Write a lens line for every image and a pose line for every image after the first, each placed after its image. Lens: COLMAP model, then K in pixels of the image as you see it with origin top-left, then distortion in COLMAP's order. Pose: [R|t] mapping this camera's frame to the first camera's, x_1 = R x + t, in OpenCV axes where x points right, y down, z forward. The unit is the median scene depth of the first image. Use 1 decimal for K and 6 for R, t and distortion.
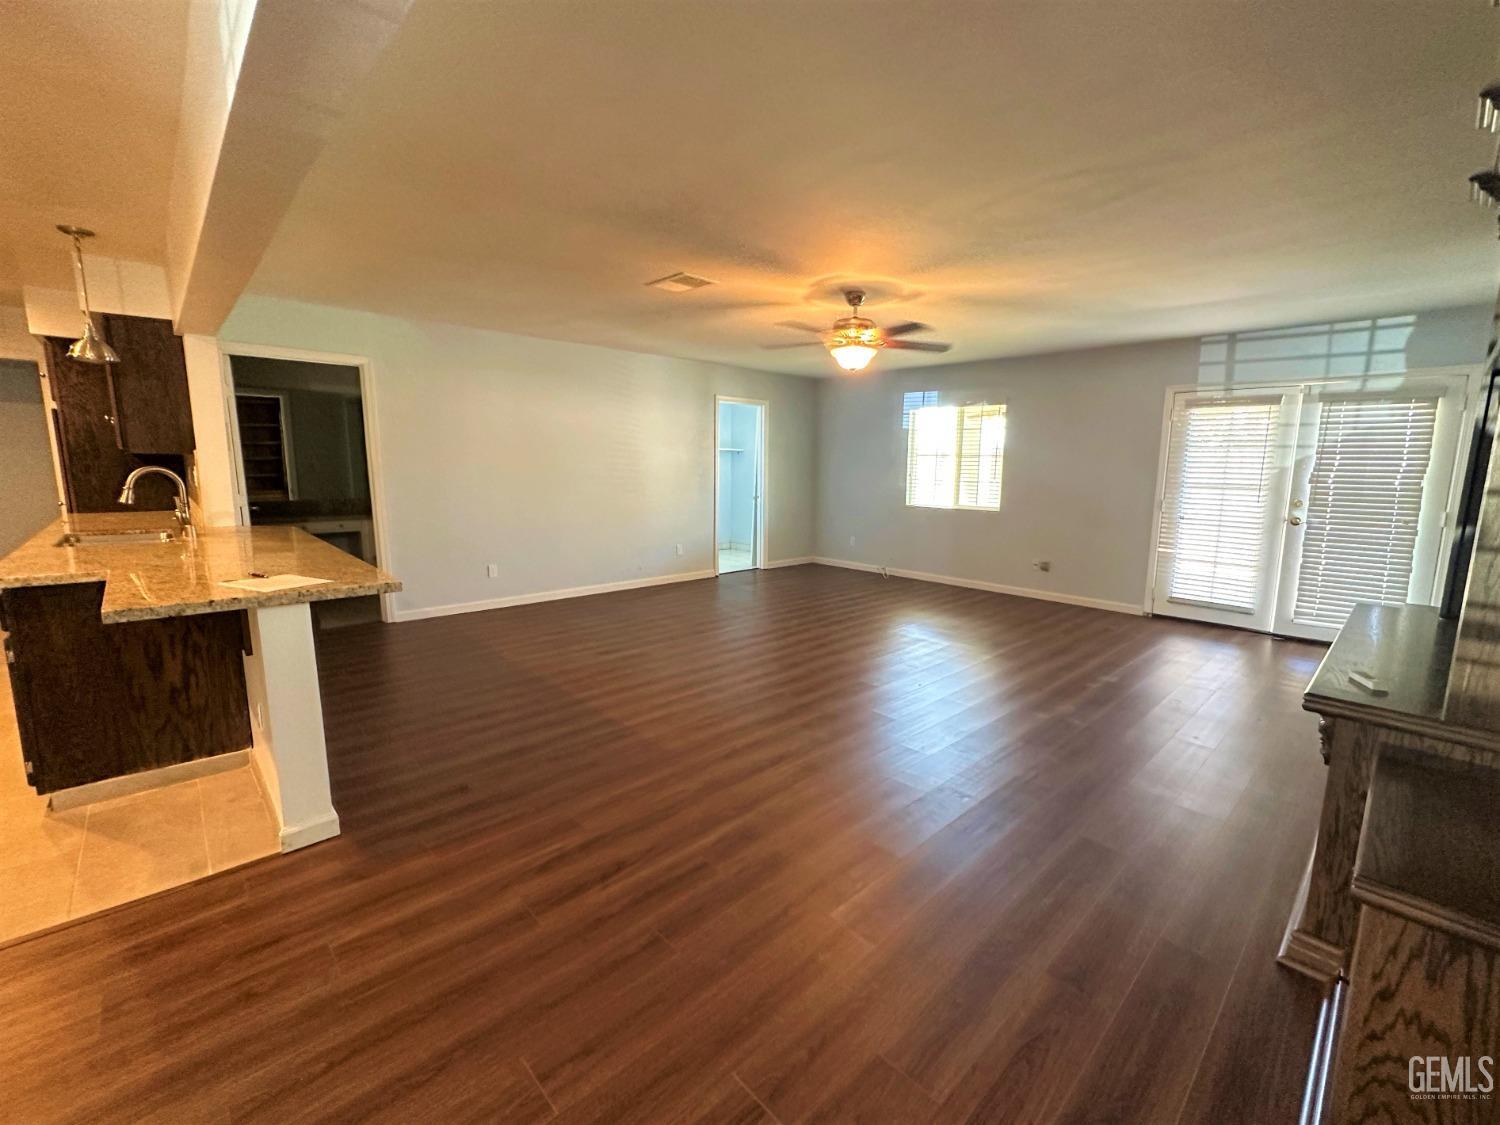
lens RADIAL K [[610.3, 0, 801.2], [0, 610.3, 559.4], [0, 0, 1]] dist [-0.002682, -0.000213]
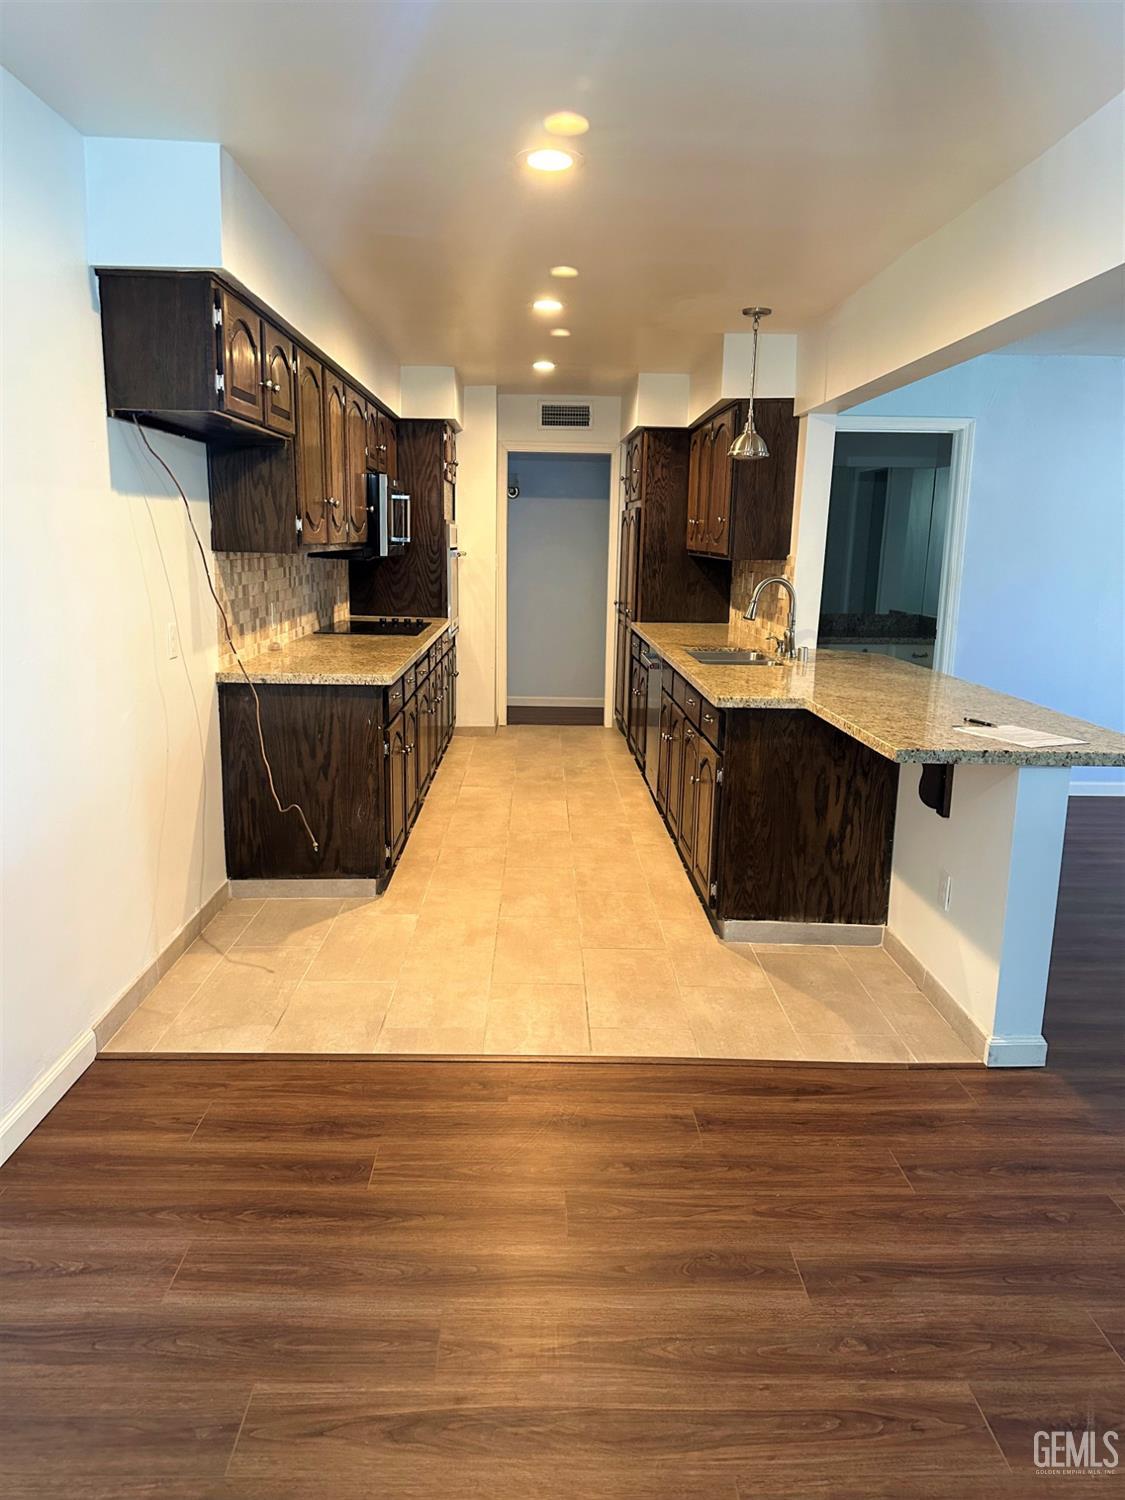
lens RADIAL K [[1042.5, 0, 557.1], [0, 1042.5, 746.5], [0, 0, 1]] dist [0.043144, -0.055462]
pose [[0.716853, 0.130065, -0.684985, -0.304277], [-0.107006, 0.991330, 0.076250, 0.010712], [0.688964, 0.018637, 0.724556, -0.366145]]
